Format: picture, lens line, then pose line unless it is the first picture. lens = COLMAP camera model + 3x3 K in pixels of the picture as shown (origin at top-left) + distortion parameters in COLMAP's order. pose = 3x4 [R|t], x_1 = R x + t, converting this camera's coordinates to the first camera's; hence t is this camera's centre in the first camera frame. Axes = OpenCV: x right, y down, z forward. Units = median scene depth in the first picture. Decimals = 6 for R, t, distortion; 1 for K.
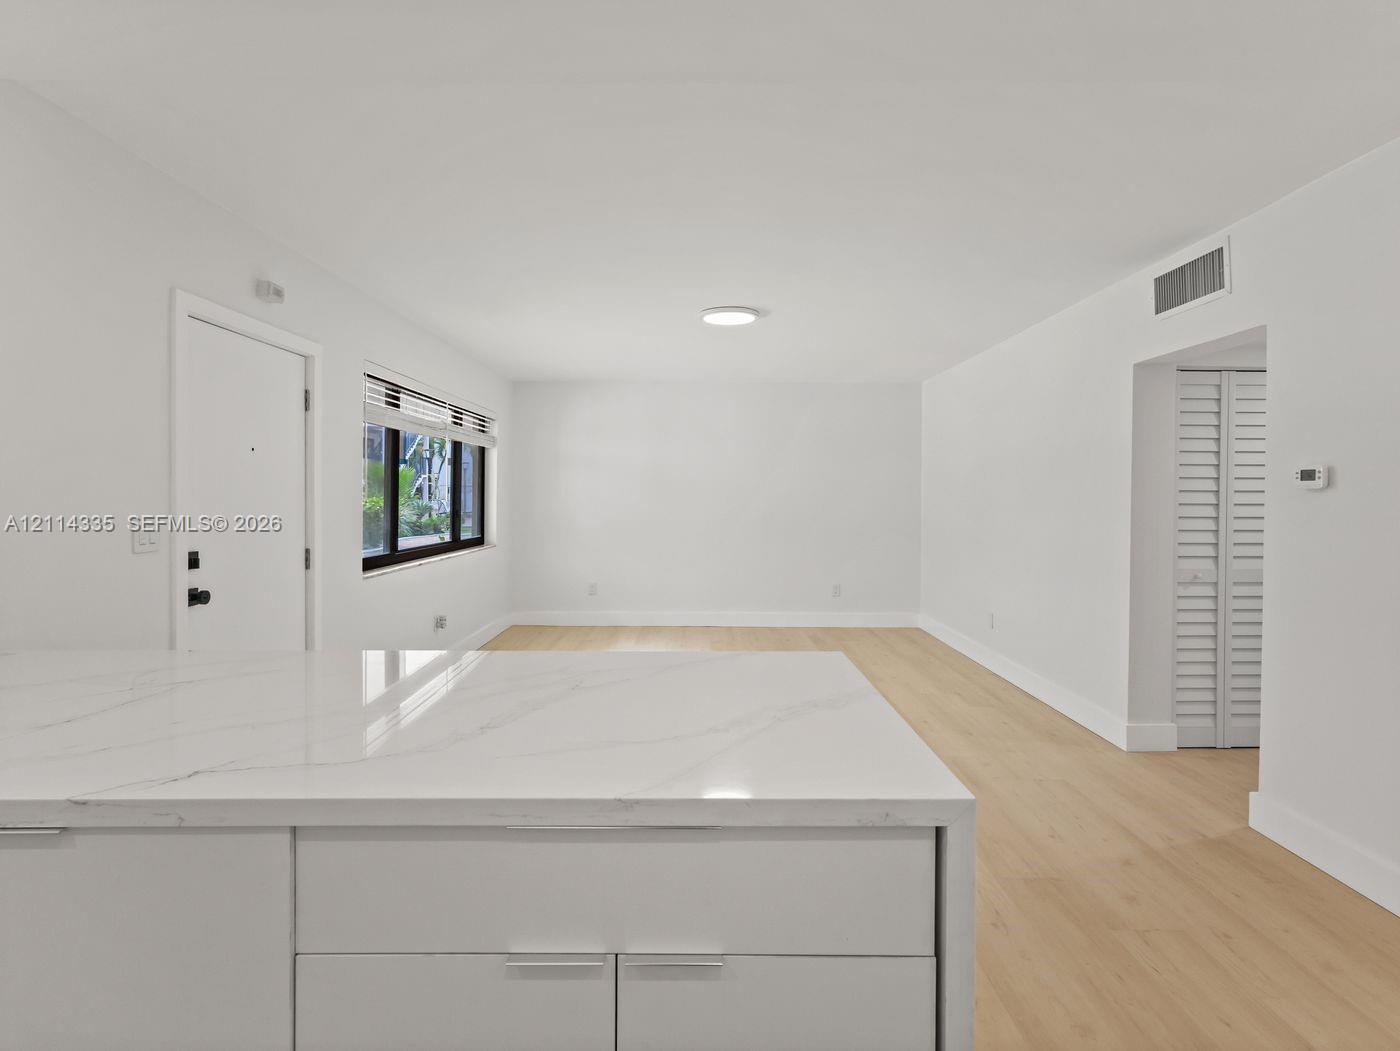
lens RADIAL K [[757.4, 0, 736.8], [0, 757.4, 494.2], [0, 0, 1]] dist [-0.000744, 0.001980]
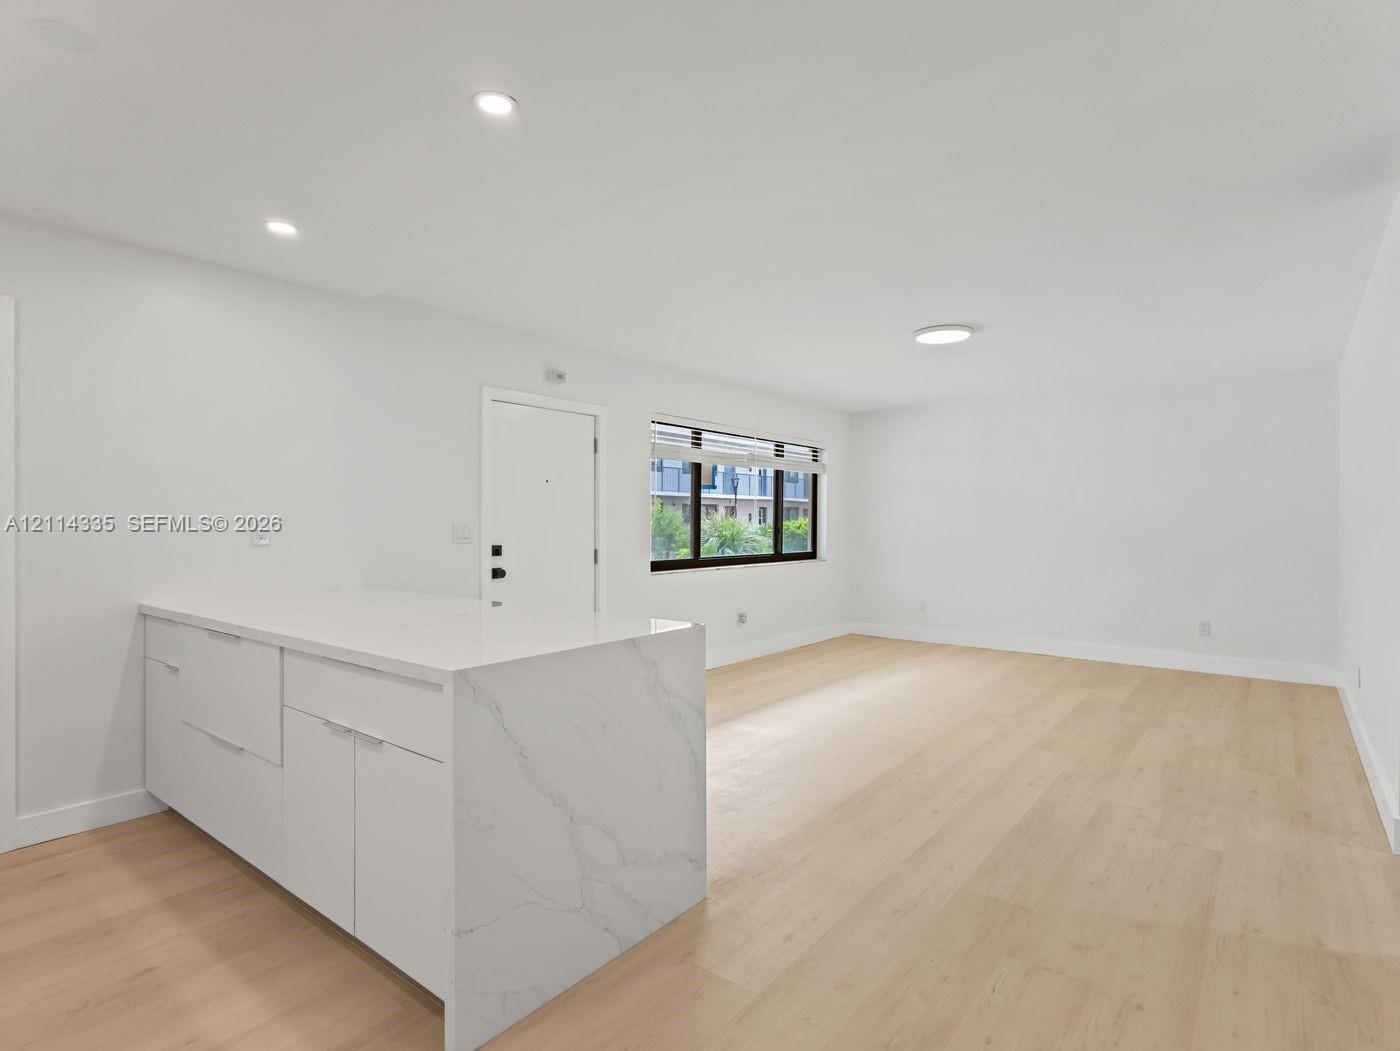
lens RADIAL K [[757.4, 0, 711.2], [0, 757.4, 512.6], [0, 0, 1]] dist [-0.000744, 0.001980]
pose [[0.780518, -0.009132, -0.625066, 0.385196], [0.001143, 0.999912, -0.013182, 0.016374], [0.625132, 0.009574, 0.780460, 0.011123]]
